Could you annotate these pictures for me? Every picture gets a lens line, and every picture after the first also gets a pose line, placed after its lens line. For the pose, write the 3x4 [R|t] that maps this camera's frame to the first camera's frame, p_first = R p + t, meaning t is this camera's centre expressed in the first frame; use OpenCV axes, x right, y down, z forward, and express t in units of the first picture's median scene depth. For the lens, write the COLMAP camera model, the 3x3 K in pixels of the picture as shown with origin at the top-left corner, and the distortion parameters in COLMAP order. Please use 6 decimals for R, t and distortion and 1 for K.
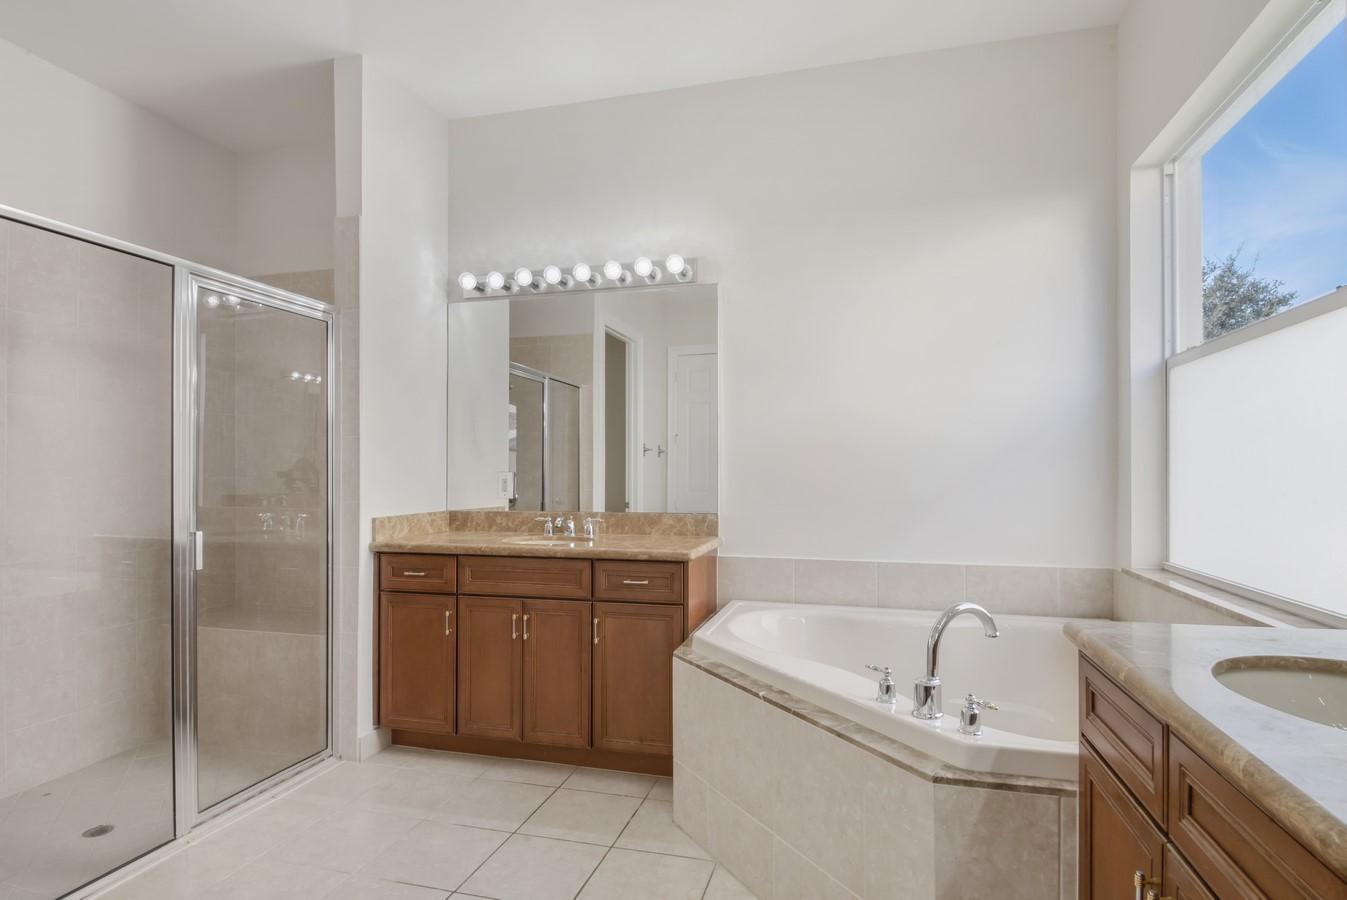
lens RADIAL K [[693.6, 0, 673.5], [0, 693.6, 463.2], [0, 0, 1]] dist [0.022276, -0.000018]
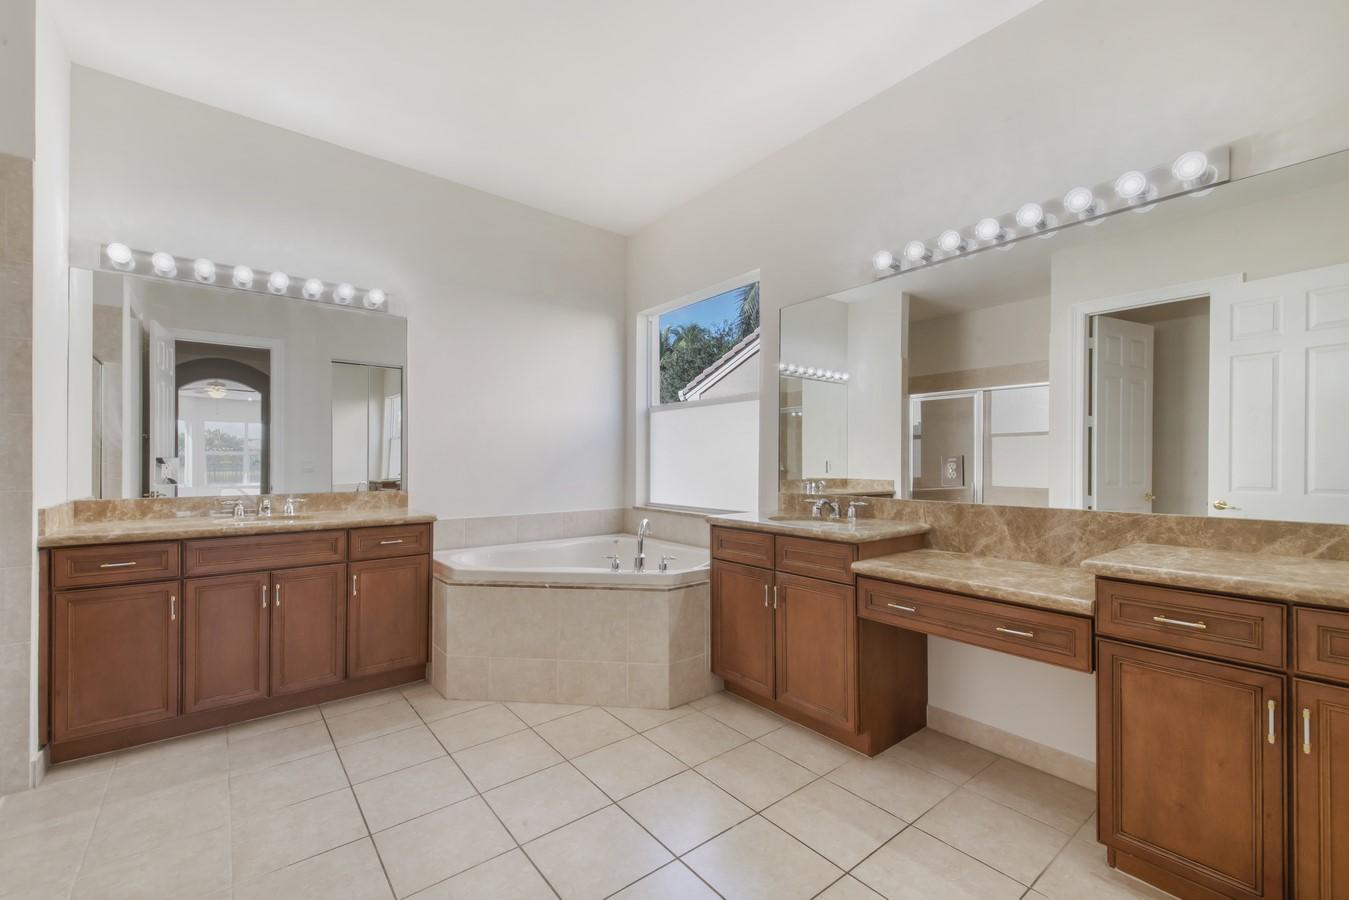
lens RADIAL K [[562.3, 0, 674.4], [0, 562.3, 453.6], [0, 0, 1]] dist [-0.016522, -0.000337]
pose [[0.575948, 0.013116, 0.817381, -0.593123], [-0.011439, 0.999903, -0.007984, 0.005945], [-0.817406, -0.004752, 0.576042, -0.047507]]
